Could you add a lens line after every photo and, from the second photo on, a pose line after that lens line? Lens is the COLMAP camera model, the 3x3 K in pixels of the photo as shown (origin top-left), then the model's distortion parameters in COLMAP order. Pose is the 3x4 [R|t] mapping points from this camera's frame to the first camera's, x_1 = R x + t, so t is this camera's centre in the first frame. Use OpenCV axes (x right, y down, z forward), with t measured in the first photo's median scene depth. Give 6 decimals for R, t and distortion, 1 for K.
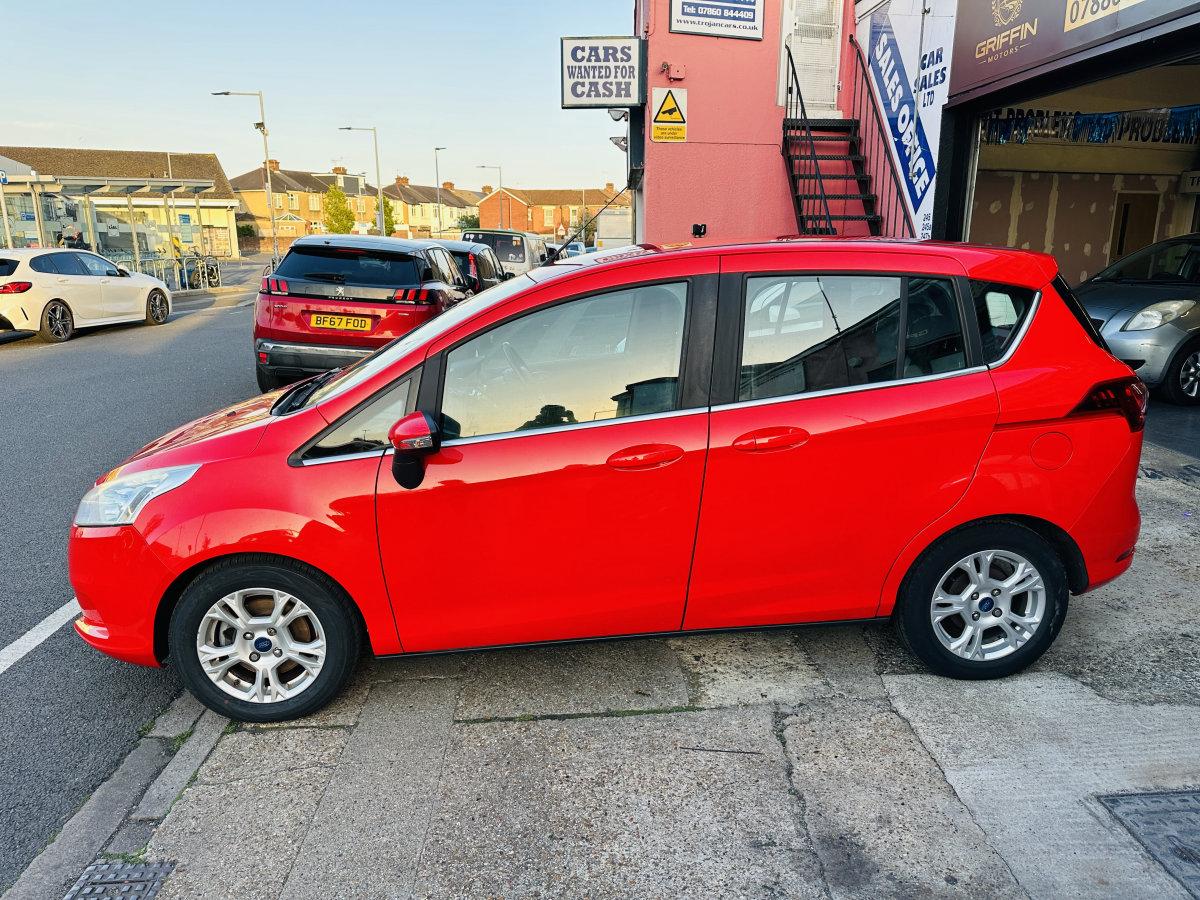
lens RADIAL K [[842.3, 0, 599.7], [0, 842.3, 452.6], [0, 0, 1]] dist [0.009391, -0.010691]
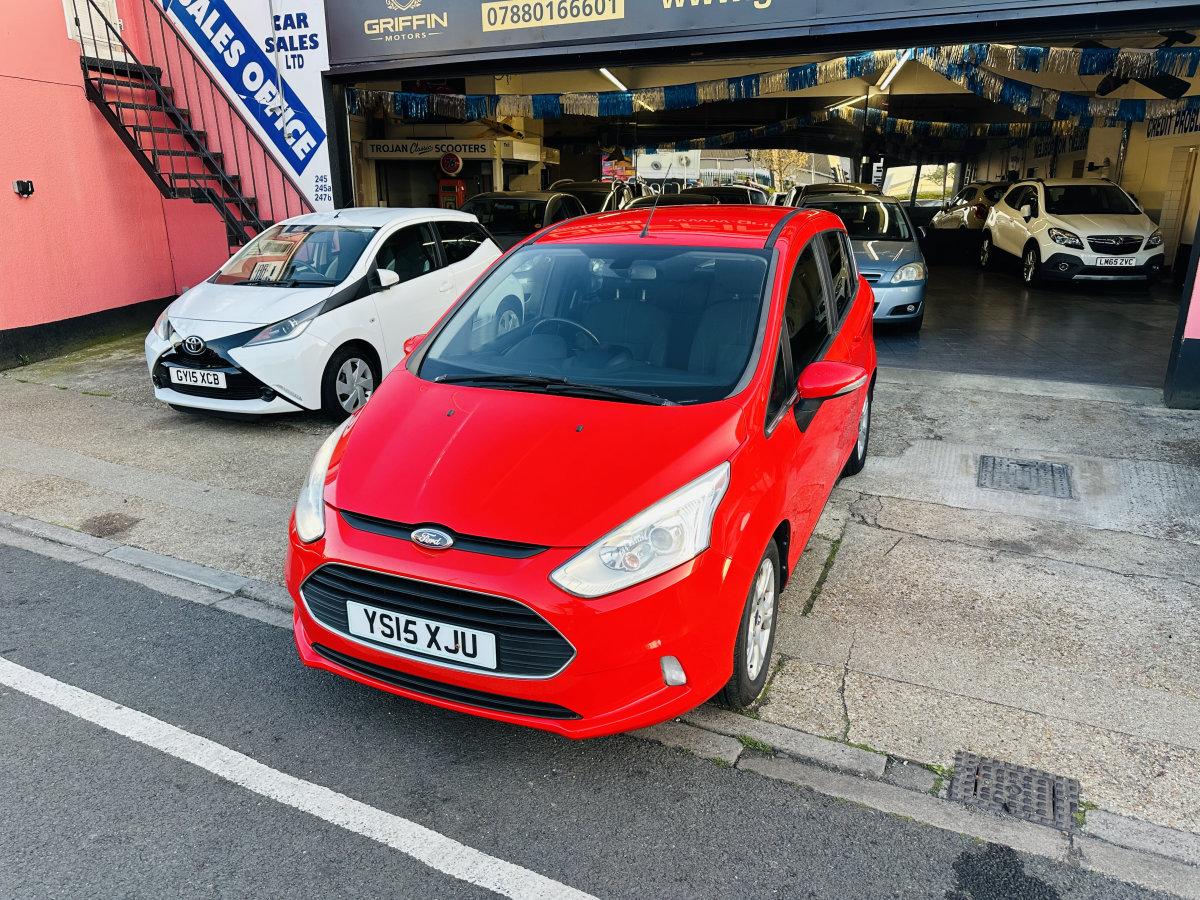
lens RADIAL K [[843.5, 0, 591.7], [0, 843.5, 453.6], [0, 0, 1]] dist [0.045209, -0.050874]
pose [[0.483702, -0.261461, 0.835267, -0.446938], [0.219743, 0.960047, 0.173268, -0.064153], [-0.847199, 0.099734, 0.521831, 0.210134]]
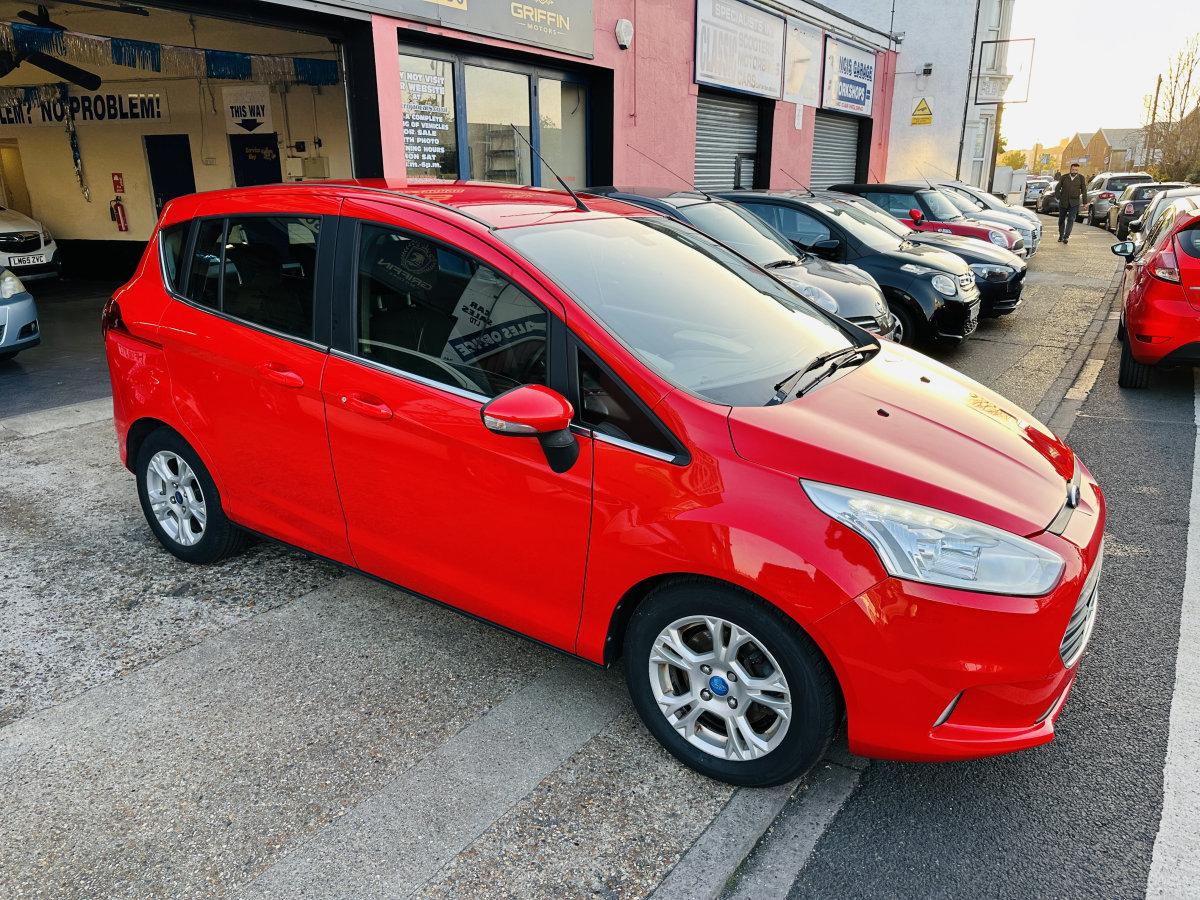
lens RADIAL K [[846.2, 0, 602.2], [0, 846.2, 450.0], [0, 0, 1]] dist [0.010930, -0.008547]
pose [[-0.798499, -0.174636, 0.576109, -0.267857], [0.155216, 0.864916, 0.477314, -0.176944], [-0.581642, 0.470556, -0.663528, 0.704040]]
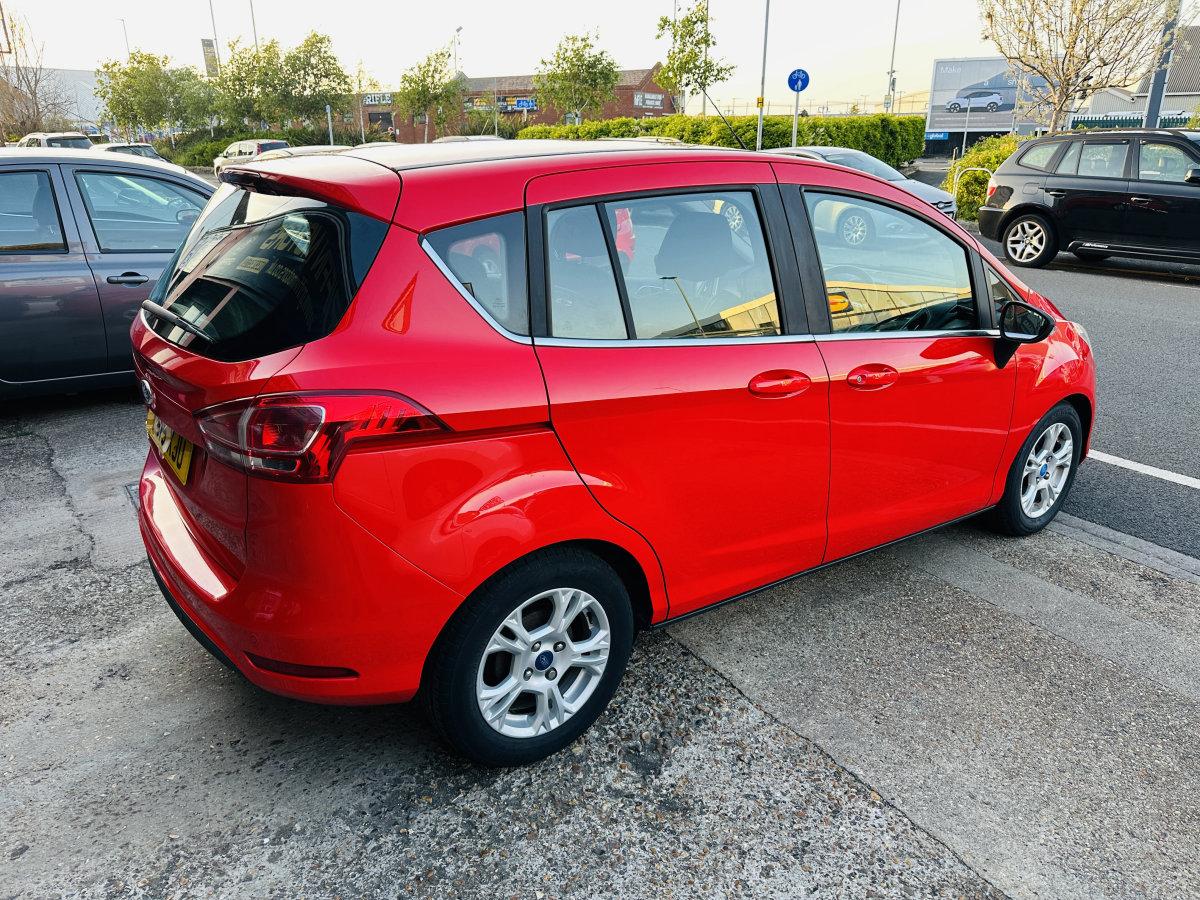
lens RADIAL K [[844.7, 0, 589.3], [0, 844.7, 444.9], [0, 0, 1]] dist [0.042104, -0.044397]
pose [[-0.853809, 0.182775, -0.487446, 0.259484], [-0.122463, 0.839546, 0.529306, -0.185414], [0.505978, 0.511621, -0.694428, 0.713332]]
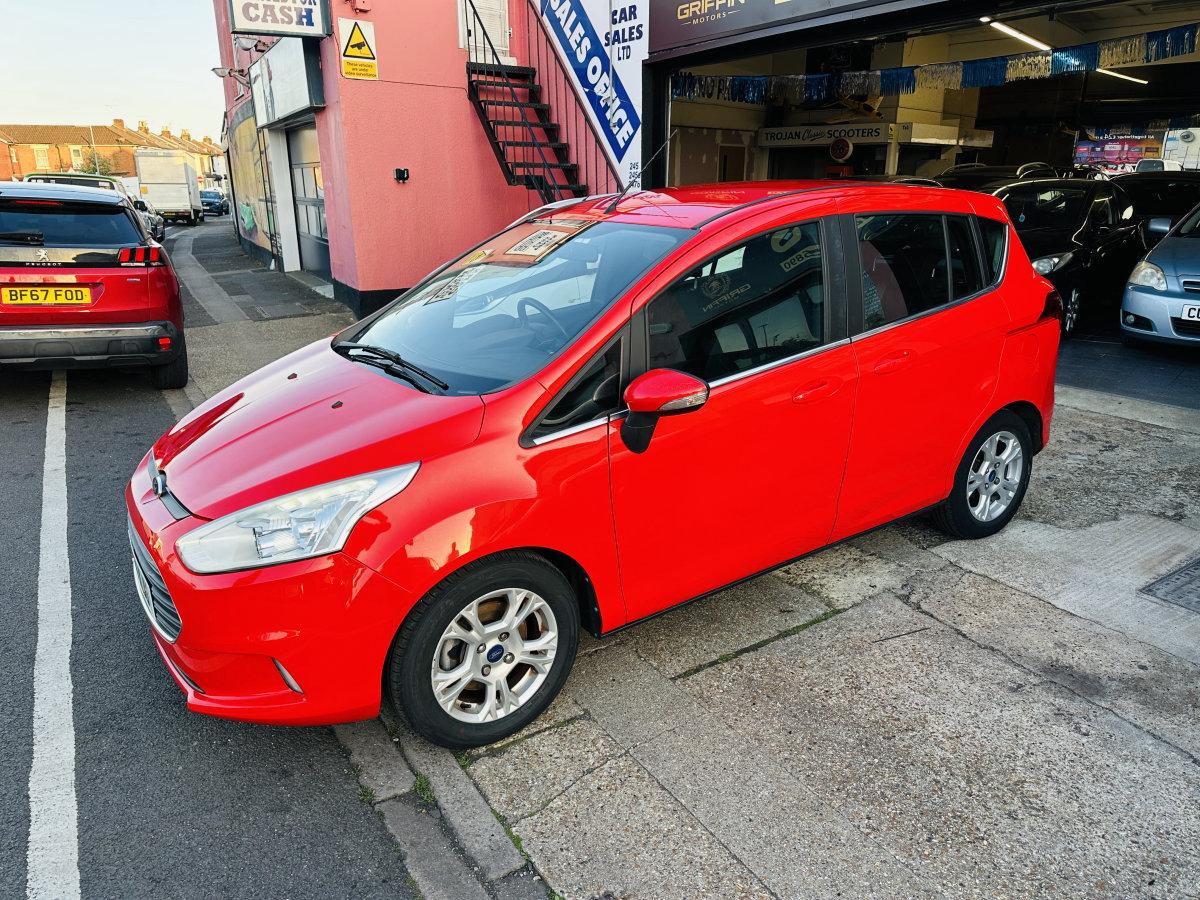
lens RADIAL K [[839.8, 0, 602.5], [0, 839.8, 447.5], [0, 0, 1]] dist [0.056225, -0.073290]
pose [[0.867139, -0.150771, 0.474698, -0.235413], [0.126170, 0.988490, 0.083481, -0.015343], [-0.481820, -0.012497, 0.876181, 0.060902]]
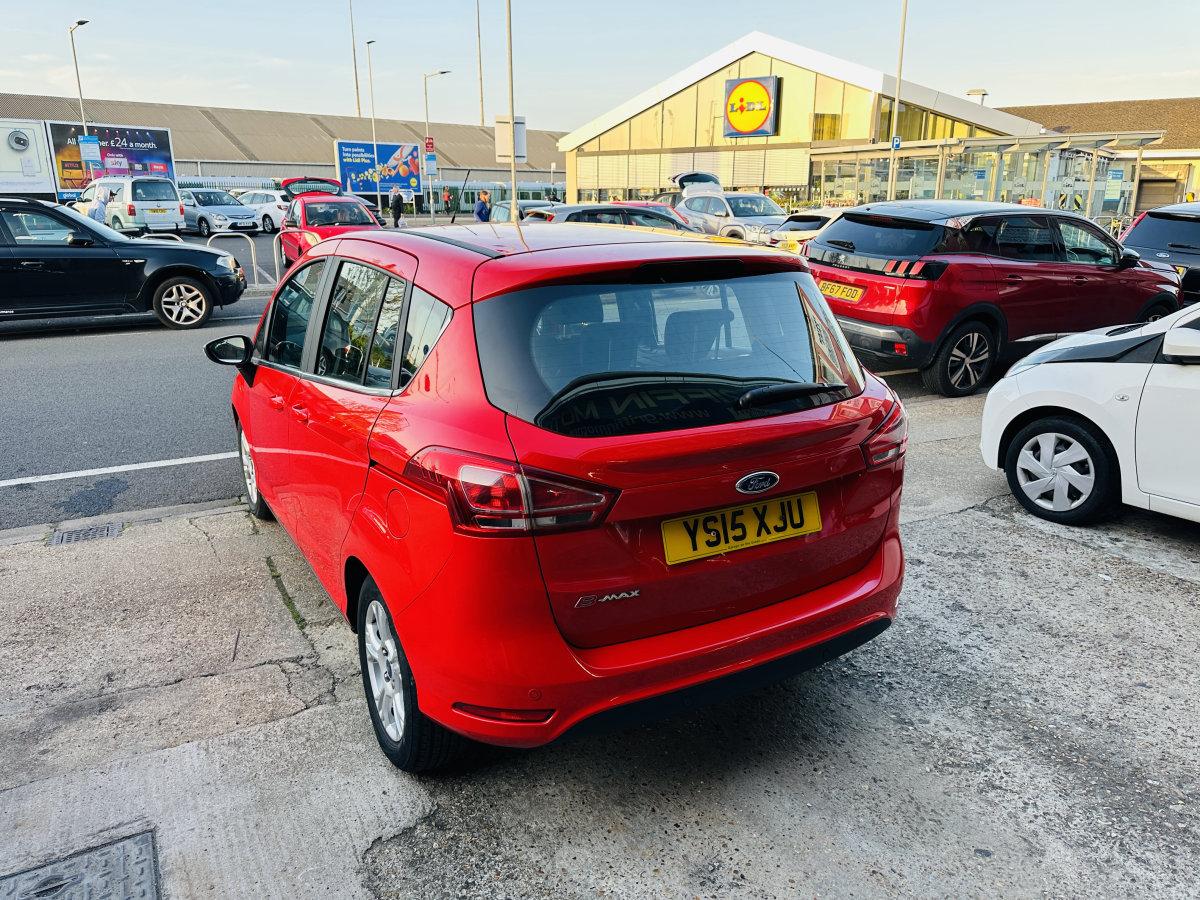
lens RADIAL K [[849.6, 0, 600.0], [0, 849.6, 450.0], [0, 0, 1]] dist [0.045612, -0.054720]
pose [[0.434200, 0.260504, -0.862327, 0.448549], [-0.222286, 0.958655, 0.177678, -0.083617], [0.872960, 0.114536, 0.474154, 0.274043]]
